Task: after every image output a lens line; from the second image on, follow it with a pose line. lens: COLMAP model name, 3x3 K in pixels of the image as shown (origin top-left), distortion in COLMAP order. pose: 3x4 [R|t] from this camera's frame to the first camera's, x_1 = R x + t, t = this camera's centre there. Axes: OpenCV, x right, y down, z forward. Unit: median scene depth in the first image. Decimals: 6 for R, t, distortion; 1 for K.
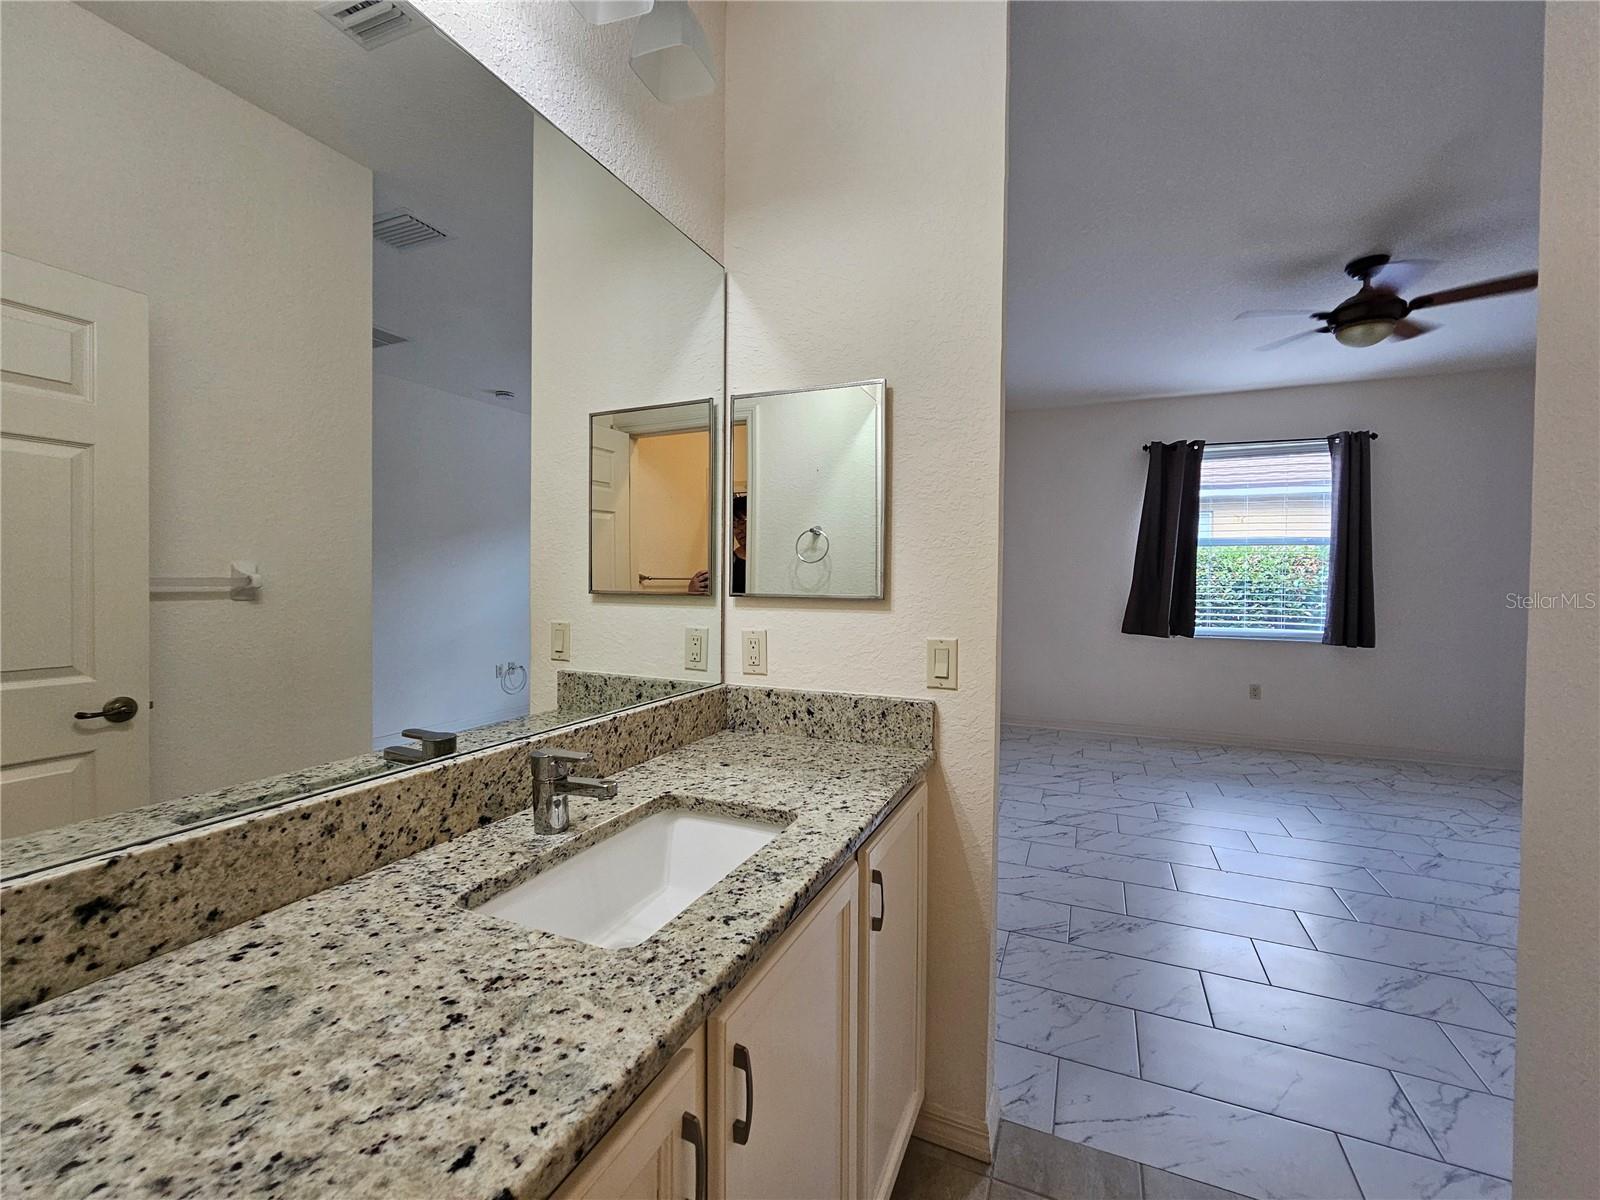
lens RADIAL K [[655.7, 0, 812.3], [0, 655.7, 591.8], [0, 0, 1]] dist [-0.001176, 0.000001]
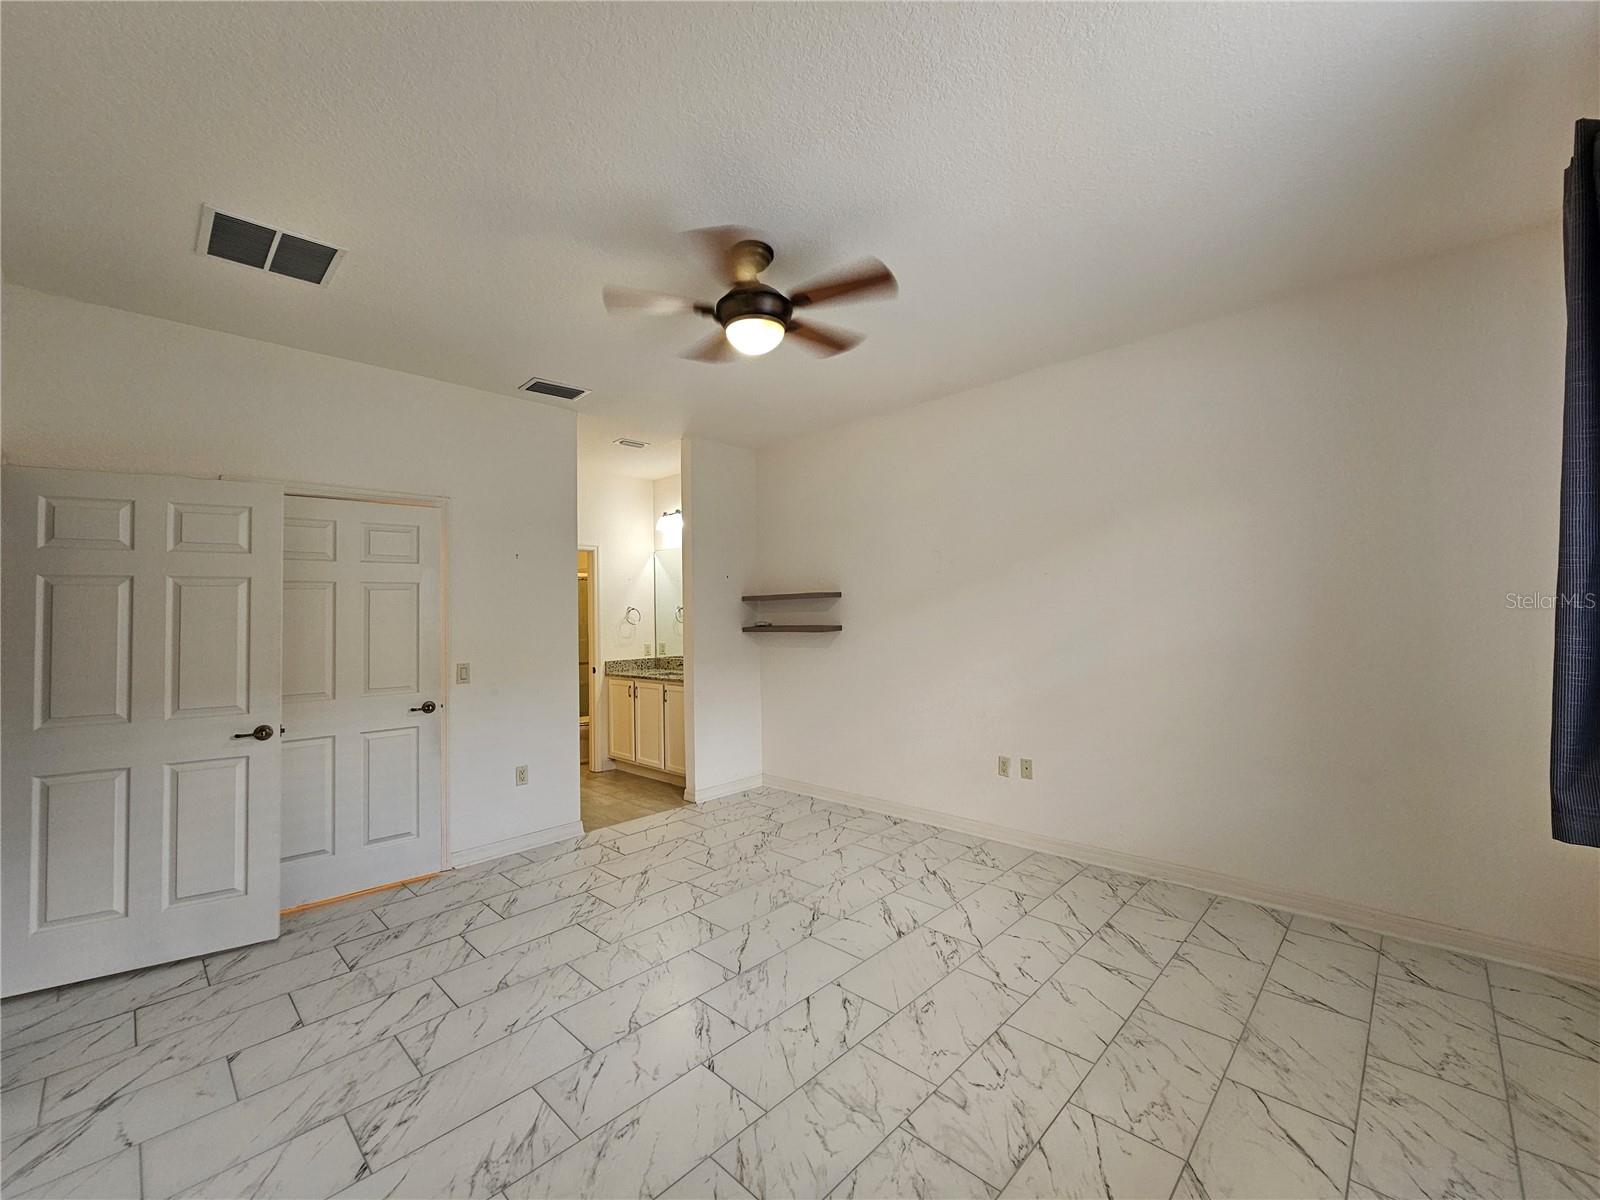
lens RADIAL K [[655.7, 0, 812.3], [0, 655.7, 591.8], [0, 0, 1]] dist [-0.001176, 0.000001]
pose [[-0.343274, -0.034922, -0.938586, 1.018356], [0.003099, 0.999261, -0.038313, -0.029502], [0.939230, -0.016060, -0.342912, 0.868301]]
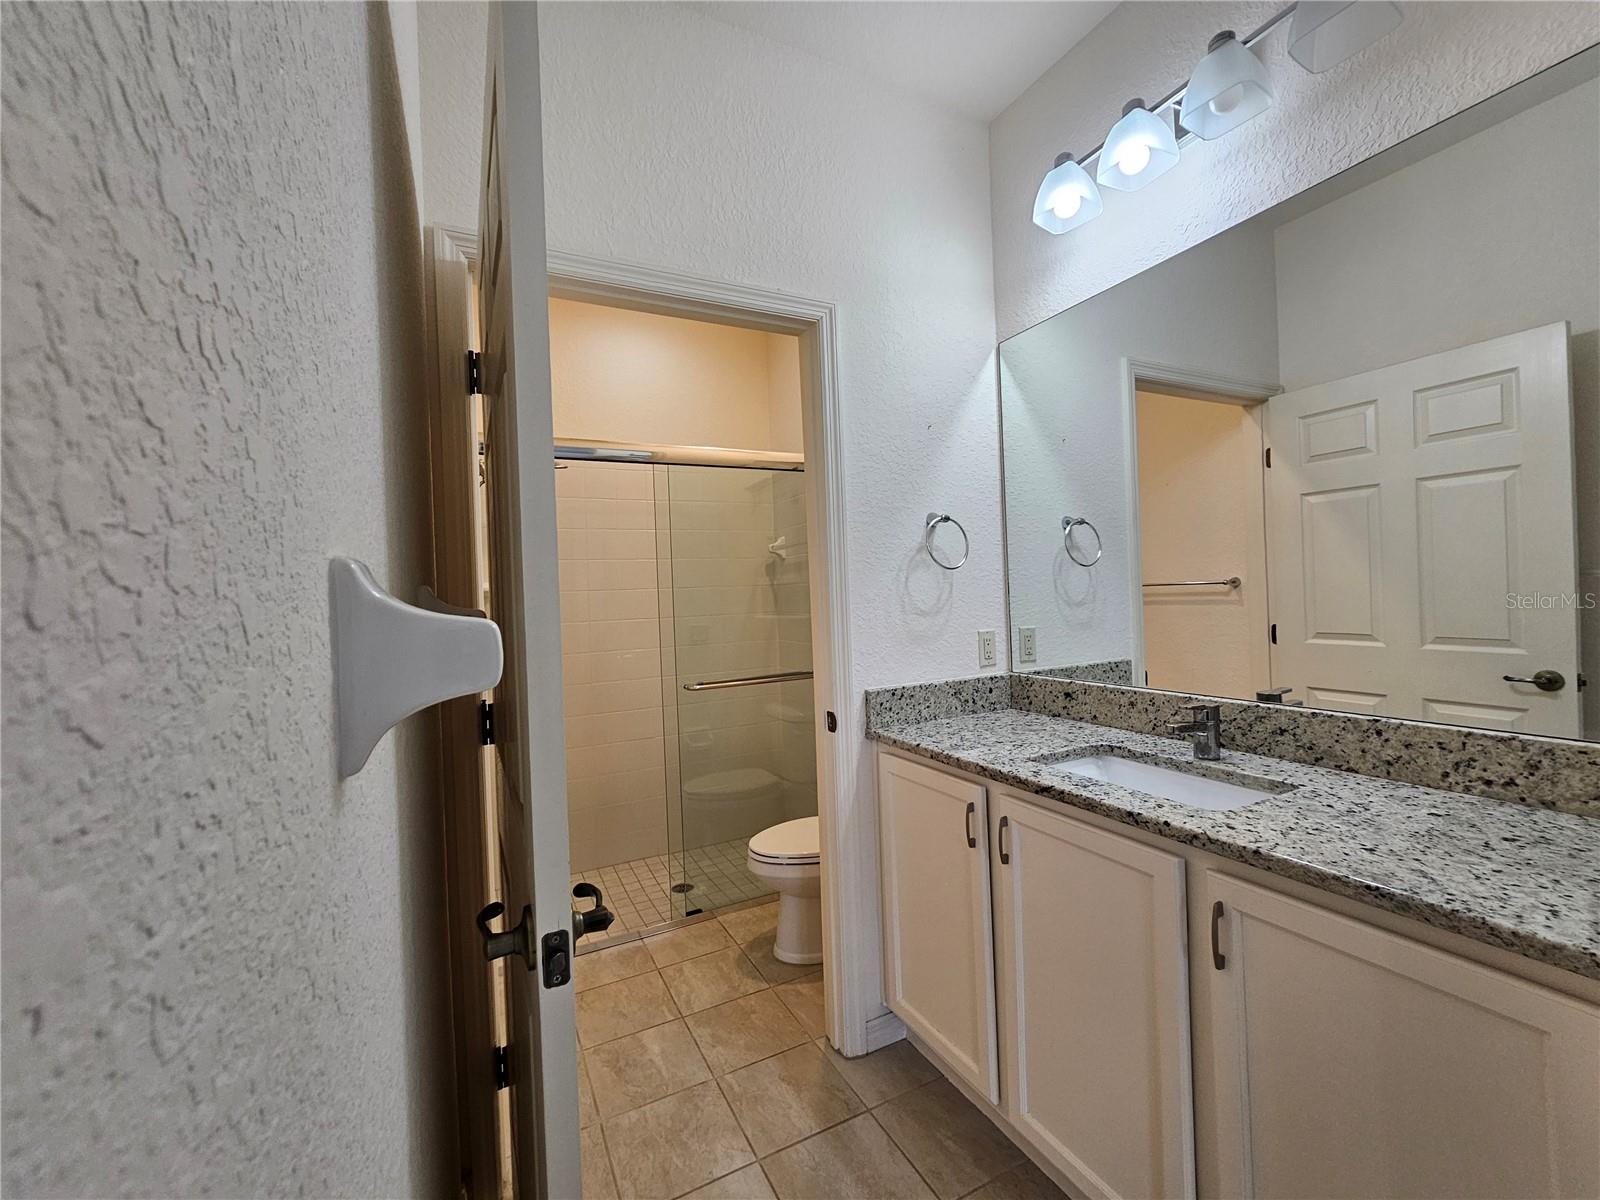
lens RADIAL K [[655.7, 0, 812.3], [0, 655.7, 591.8], [0, 0, 1]] dist [-0.001176, 0.000001]
pose [[-0.629719, 0.015082, -0.776677, 0.271198], [0.018764, 0.999815, 0.004201, -0.004798], [0.776597, -0.011928, -0.629885, 0.268223]]
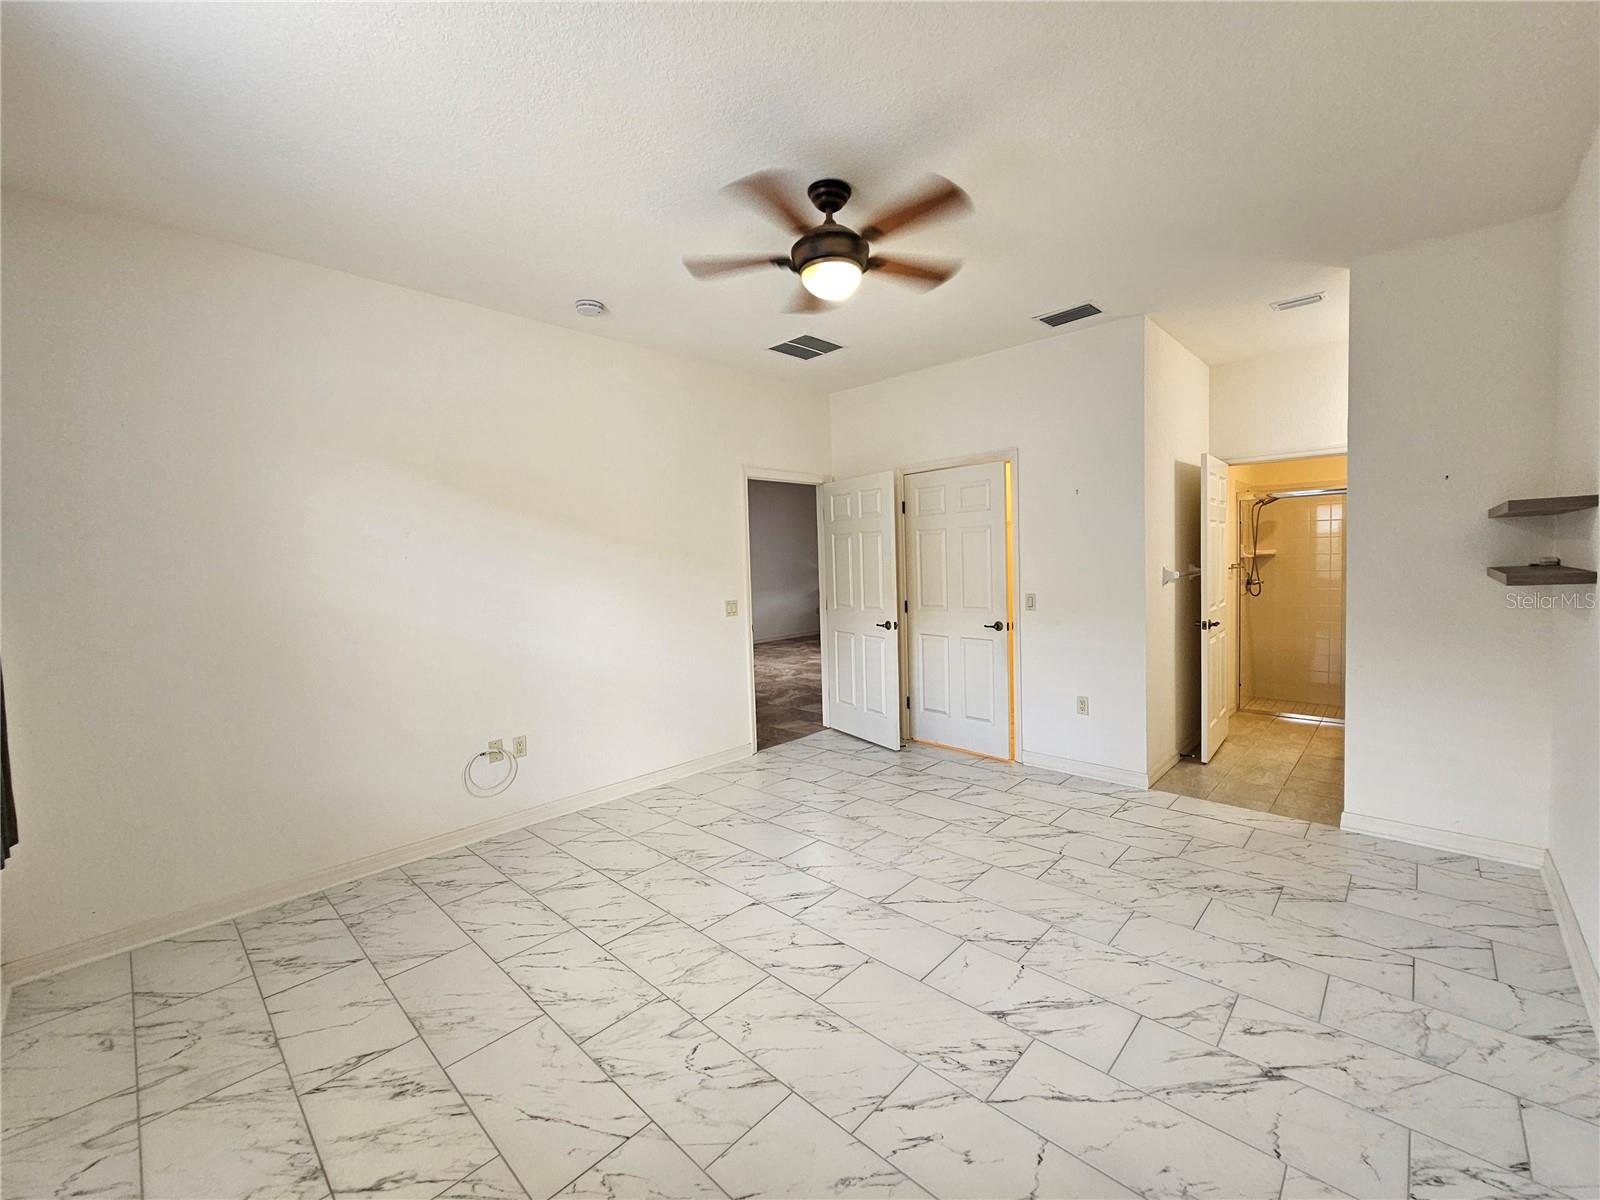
lens RADIAL K [[655.7, 0, 812.3], [0, 655.7, 591.8], [0, 0, 1]] dist [-0.001176, 0.000001]
pose [[-0.941448, 0.001025, 0.337158, 0.387291], [0.025575, 0.997332, 0.068380, -0.046502], [-0.336188, 0.072999, -0.938962, 1.154949]]
